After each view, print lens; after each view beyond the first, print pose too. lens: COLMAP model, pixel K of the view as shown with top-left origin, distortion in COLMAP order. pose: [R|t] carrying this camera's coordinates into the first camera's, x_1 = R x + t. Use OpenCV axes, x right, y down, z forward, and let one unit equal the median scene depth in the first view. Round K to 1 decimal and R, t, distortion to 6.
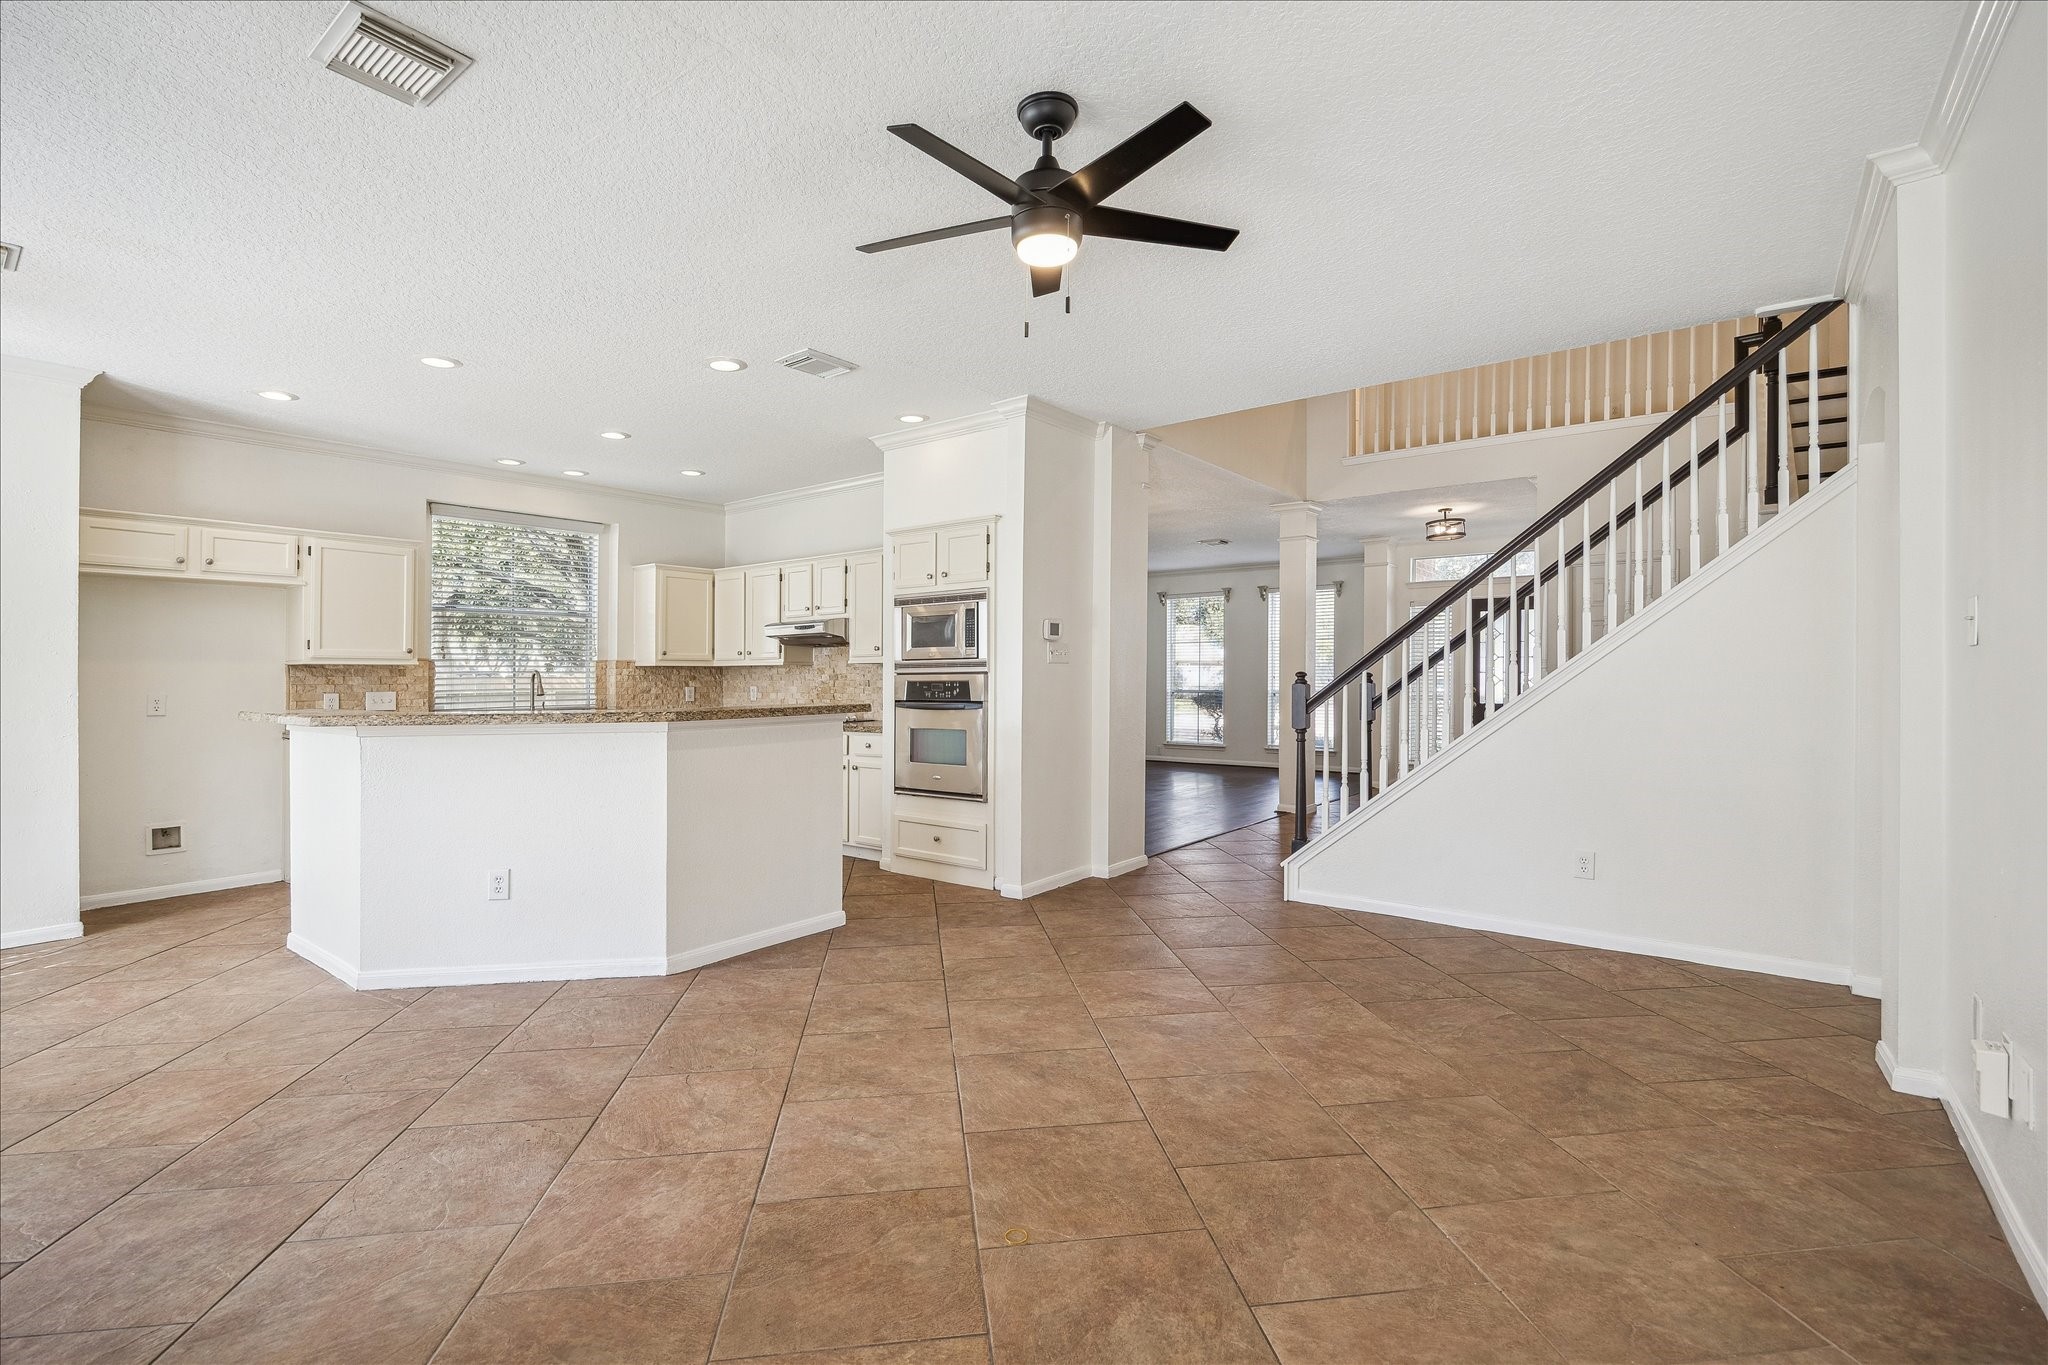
lens RADIAL K [[922.9, 0, 1025.7], [0, 922.9, 668.0], [0, 0, 1]] dist [-0.001229, -0.000230]
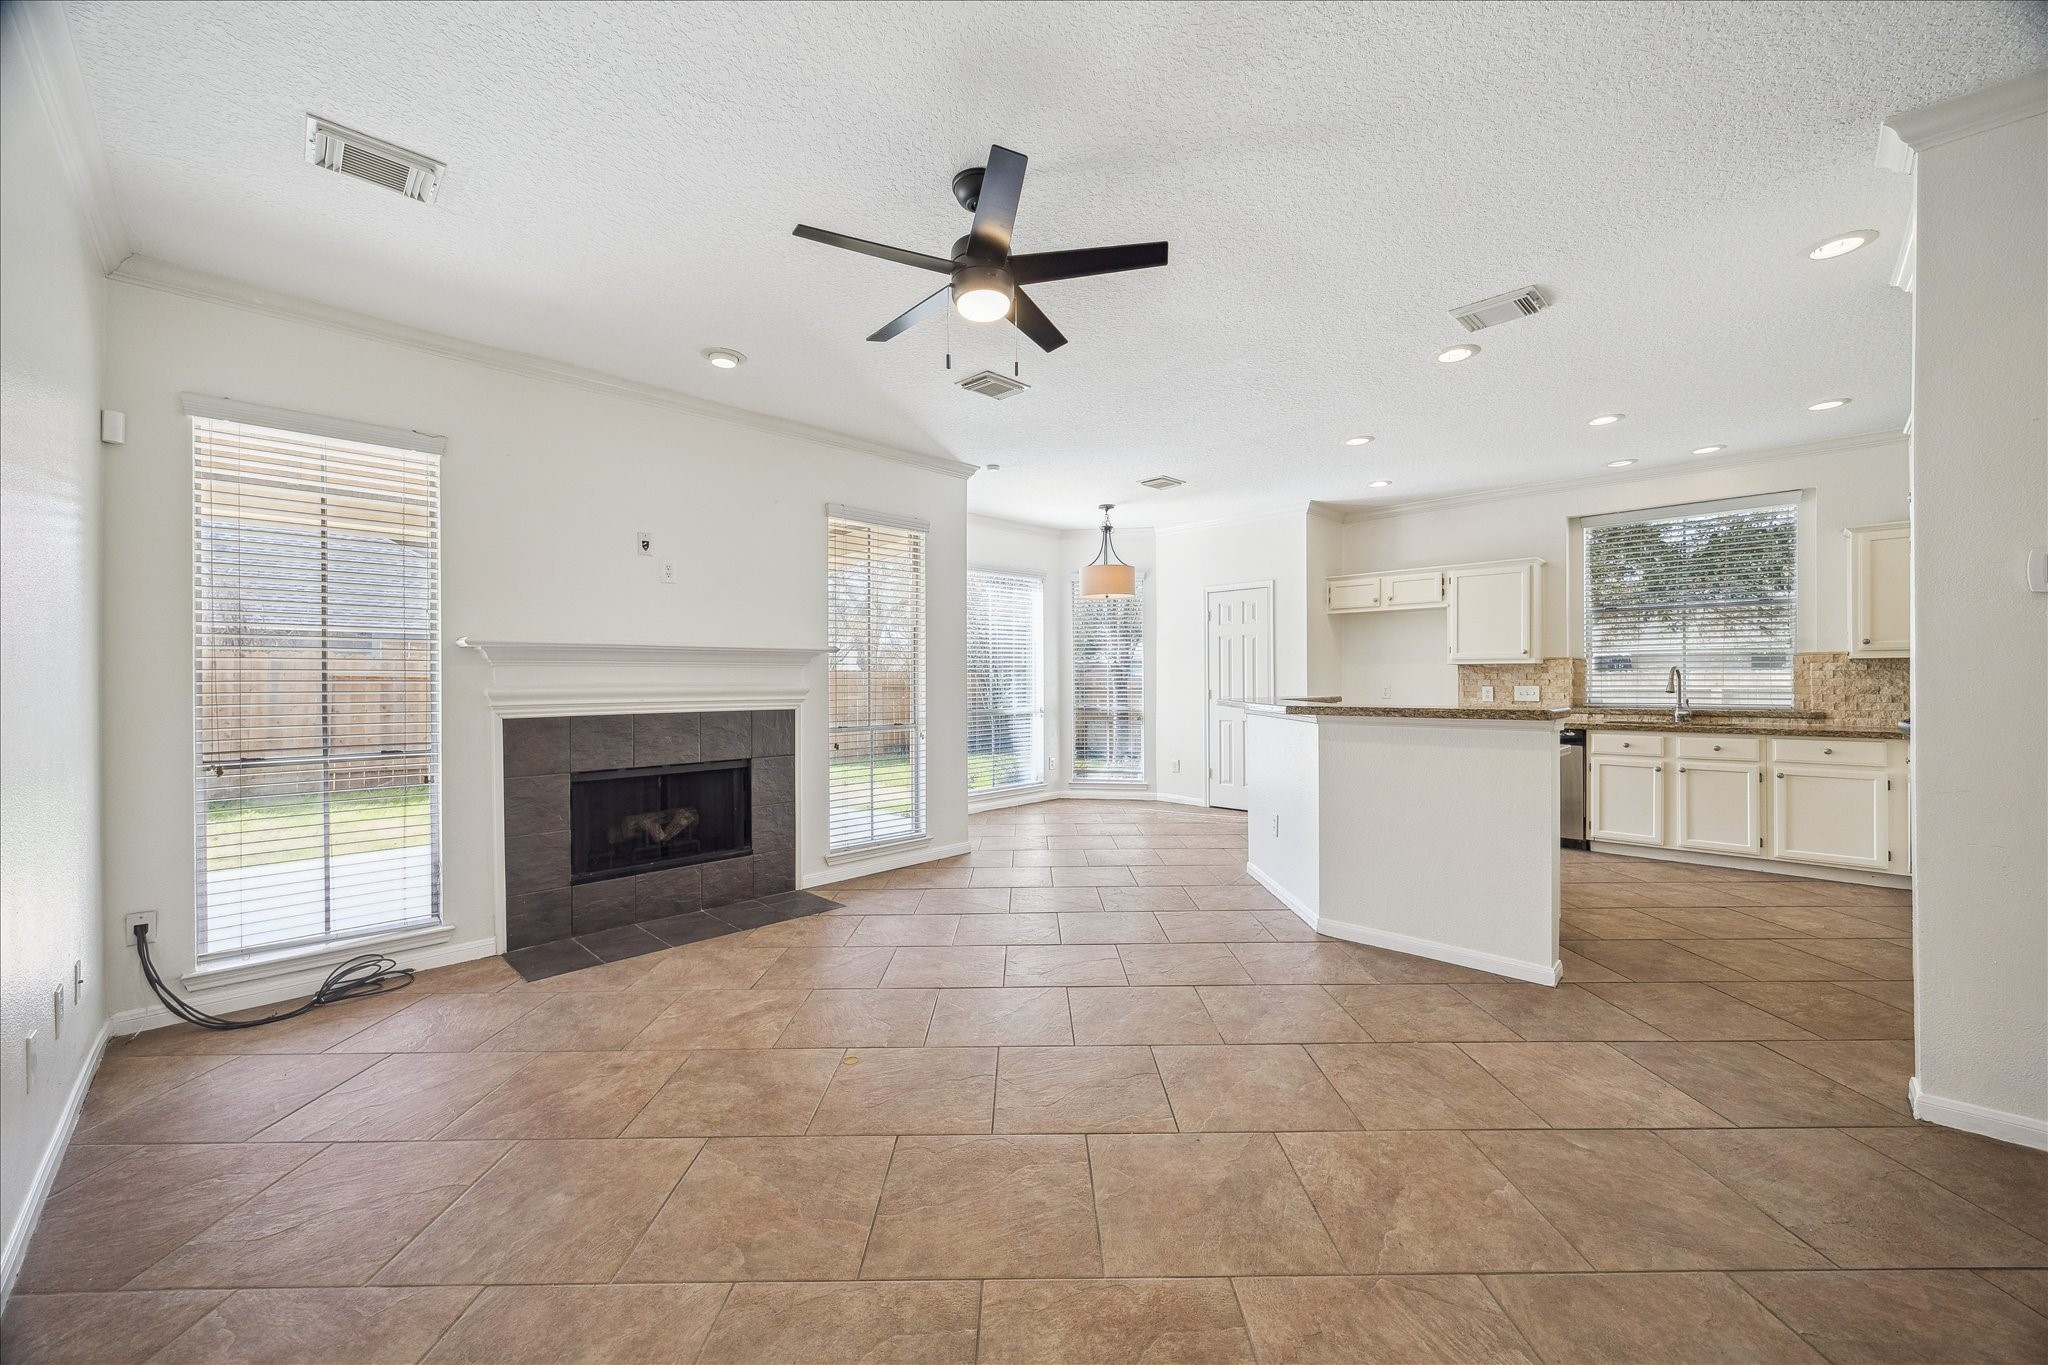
lens RADIAL K [[778.7, 0, 1030.8], [0, 778.7, 680.7], [0, 0, 1]] dist [0.000778, 0.000288]
pose [[-0.119953, 0.010214, -0.992727, 0.435145], [0.014410, 0.999860, 0.008547, 0.001018], [0.992675, -0.013280, -0.120083, 0.529298]]
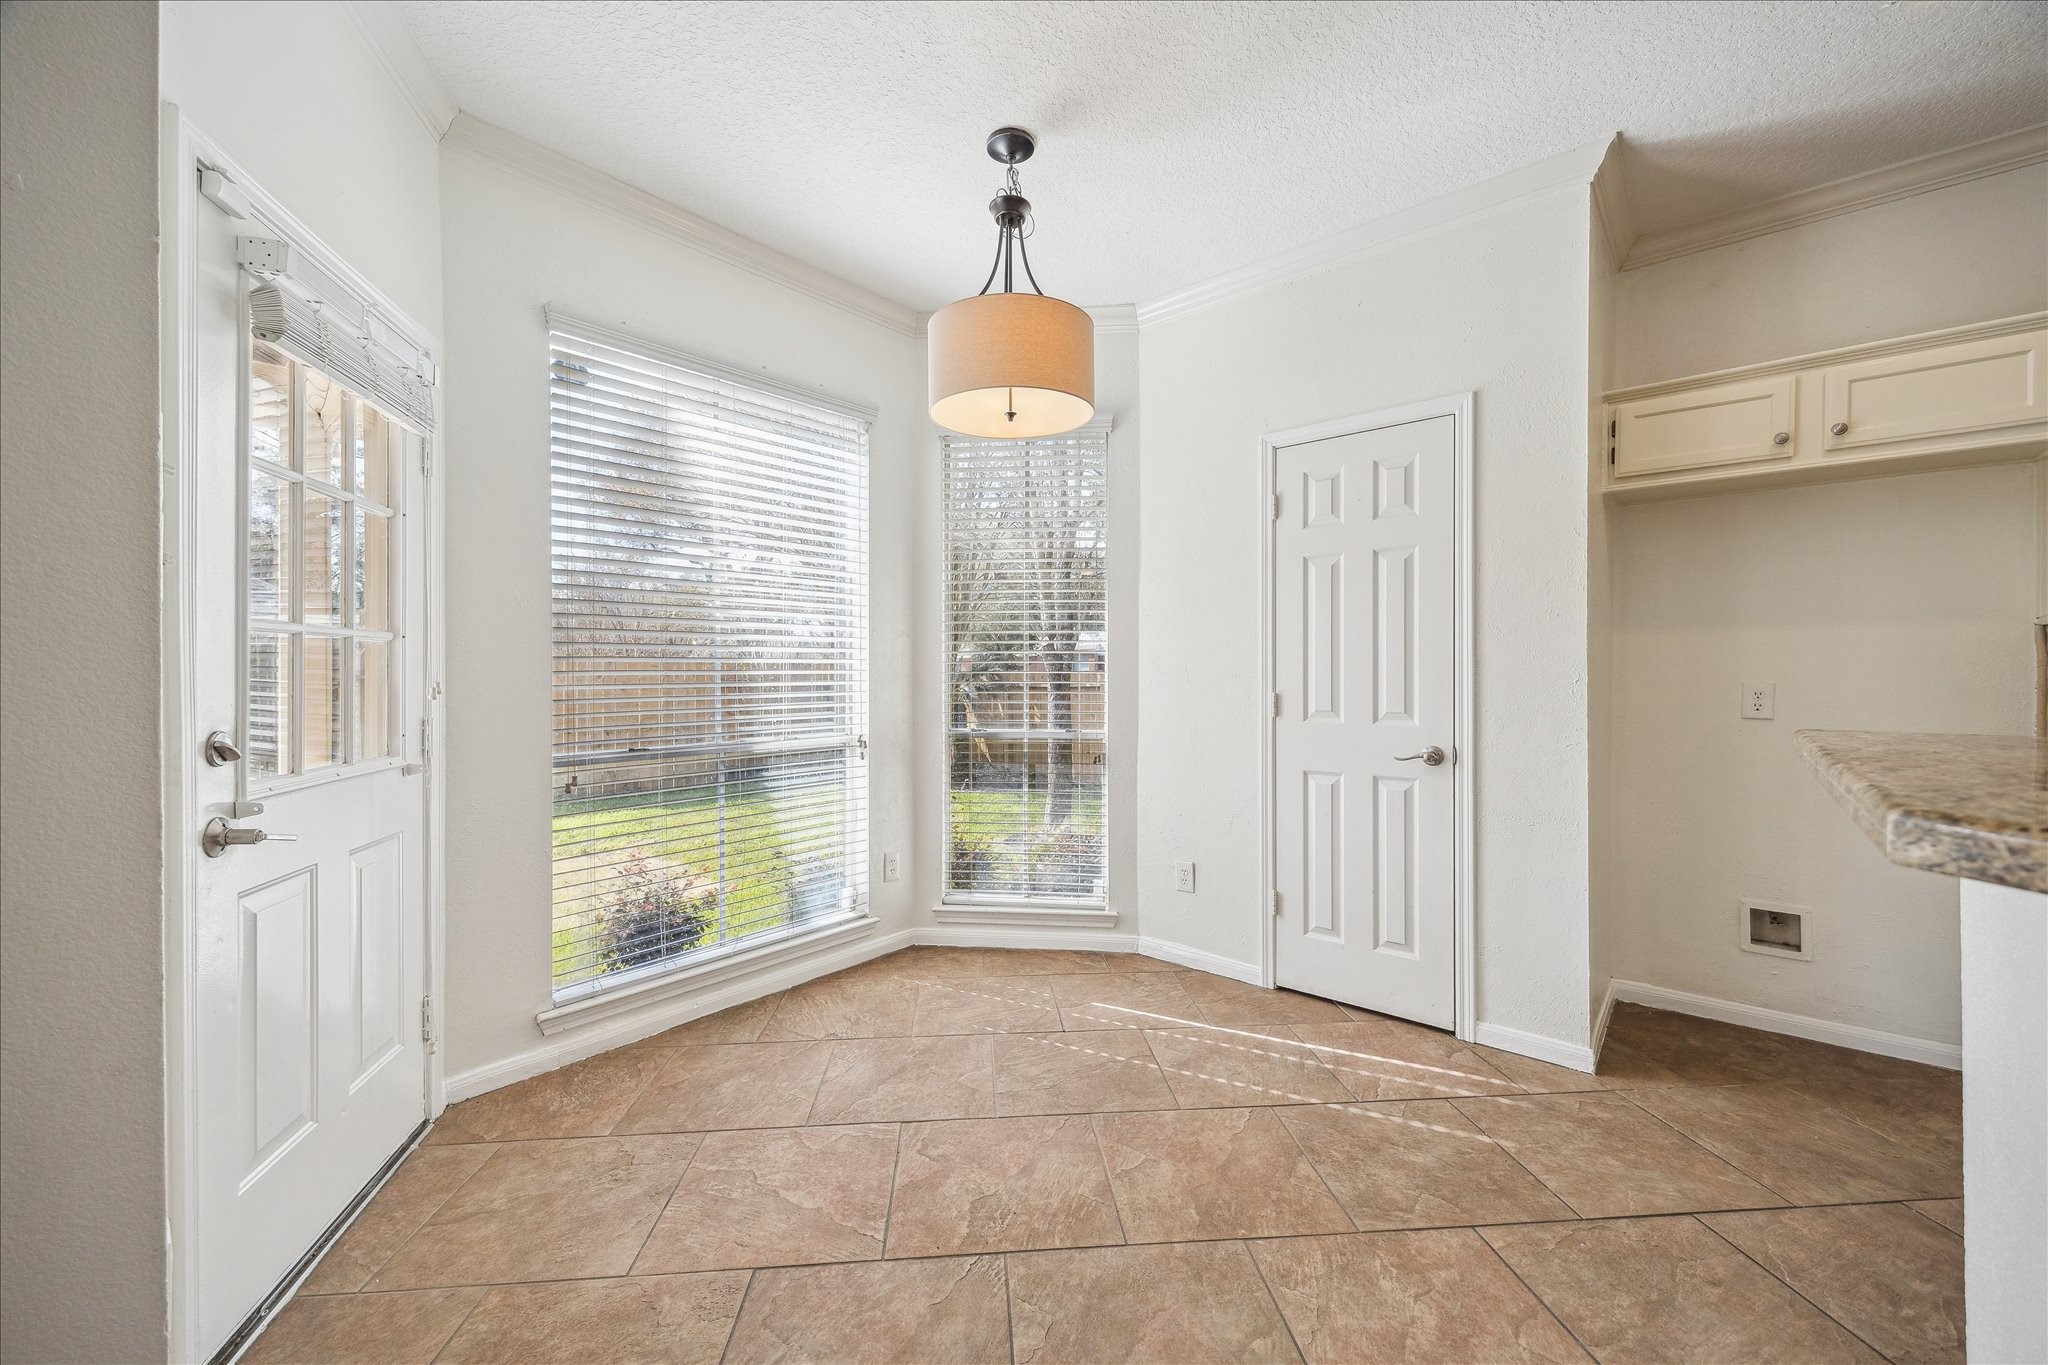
lens RADIAL K [[799.0, 0, 1031.7], [0, 799.0, 674.0], [0, 0, 1]] dist [0.001255, 0.000168]
pose [[-0.046743, 0.006383, -0.998887, -0.388917], [0.010045, 0.999932, 0.005919, 0.014428], [0.998856, -0.009757, -0.046804, 0.532007]]
